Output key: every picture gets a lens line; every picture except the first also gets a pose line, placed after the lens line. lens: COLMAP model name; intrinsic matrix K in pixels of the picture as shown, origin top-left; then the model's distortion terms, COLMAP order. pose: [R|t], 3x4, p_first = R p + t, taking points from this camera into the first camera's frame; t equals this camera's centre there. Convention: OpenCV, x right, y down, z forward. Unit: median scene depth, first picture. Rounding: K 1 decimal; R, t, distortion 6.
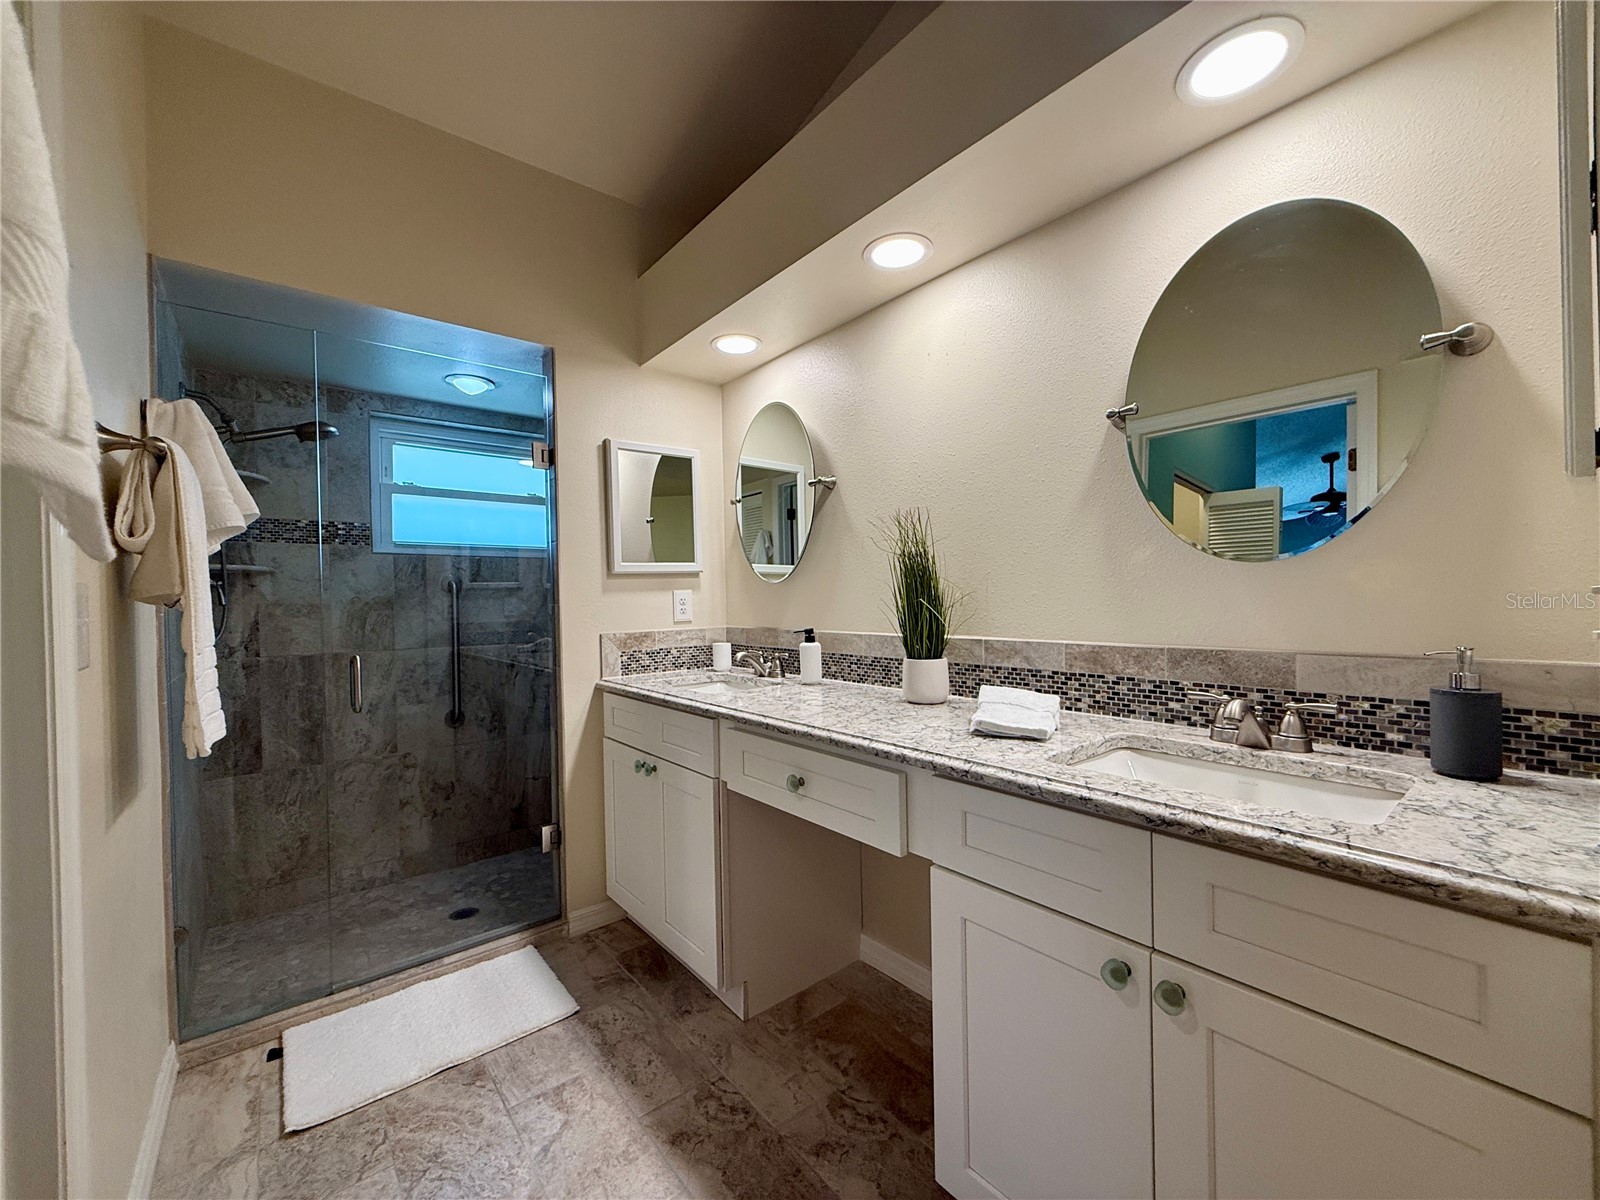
lens RADIAL K [[644.2, 0, 795.6], [0, 644.2, 601.9], [0, 0, 1]] dist [0.002479, 0.000004]
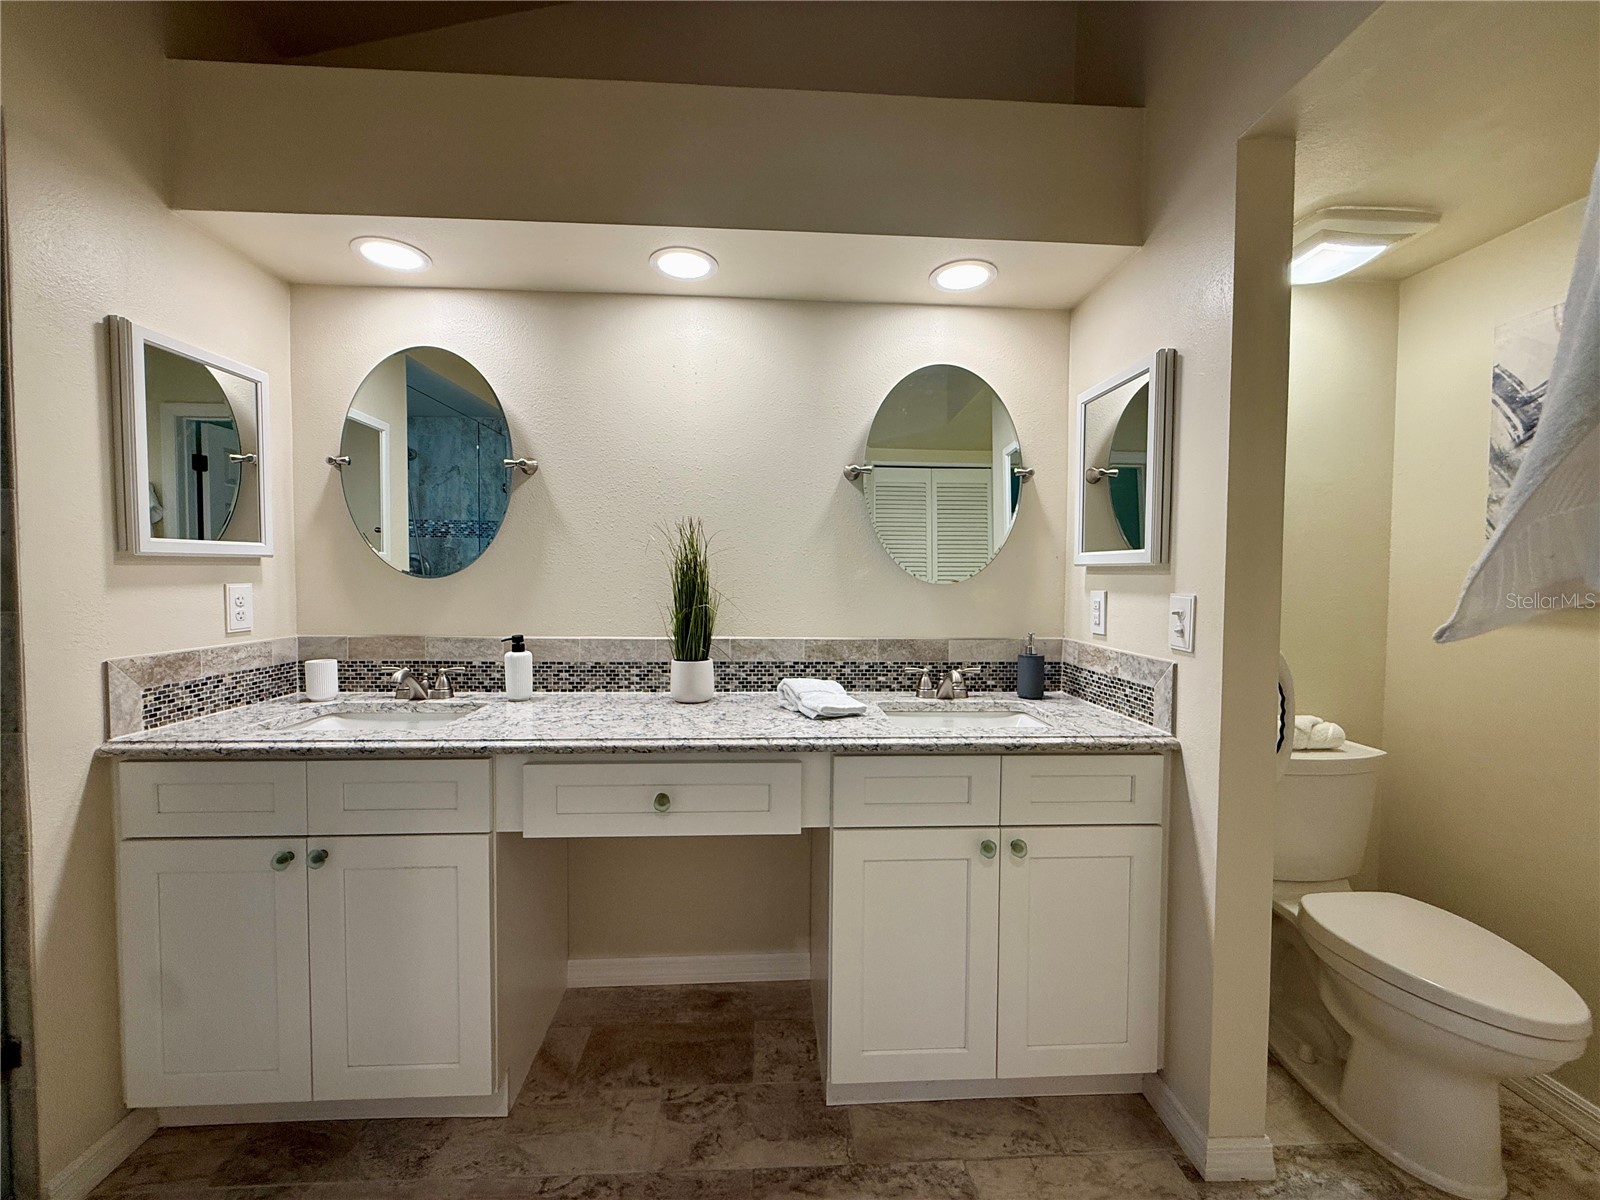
lens RADIAL K [[641.0, 0, 800.0], [0, 641.0, 600.0], [0, 0, 1]] dist [-0.000866, 0.000053]
pose [[0.582439, -0.004306, 0.812863, -0.551785], [-0.013947, 0.999786, 0.015289, -0.029306], [-0.812755, -0.020242, 0.582254, 0.244358]]
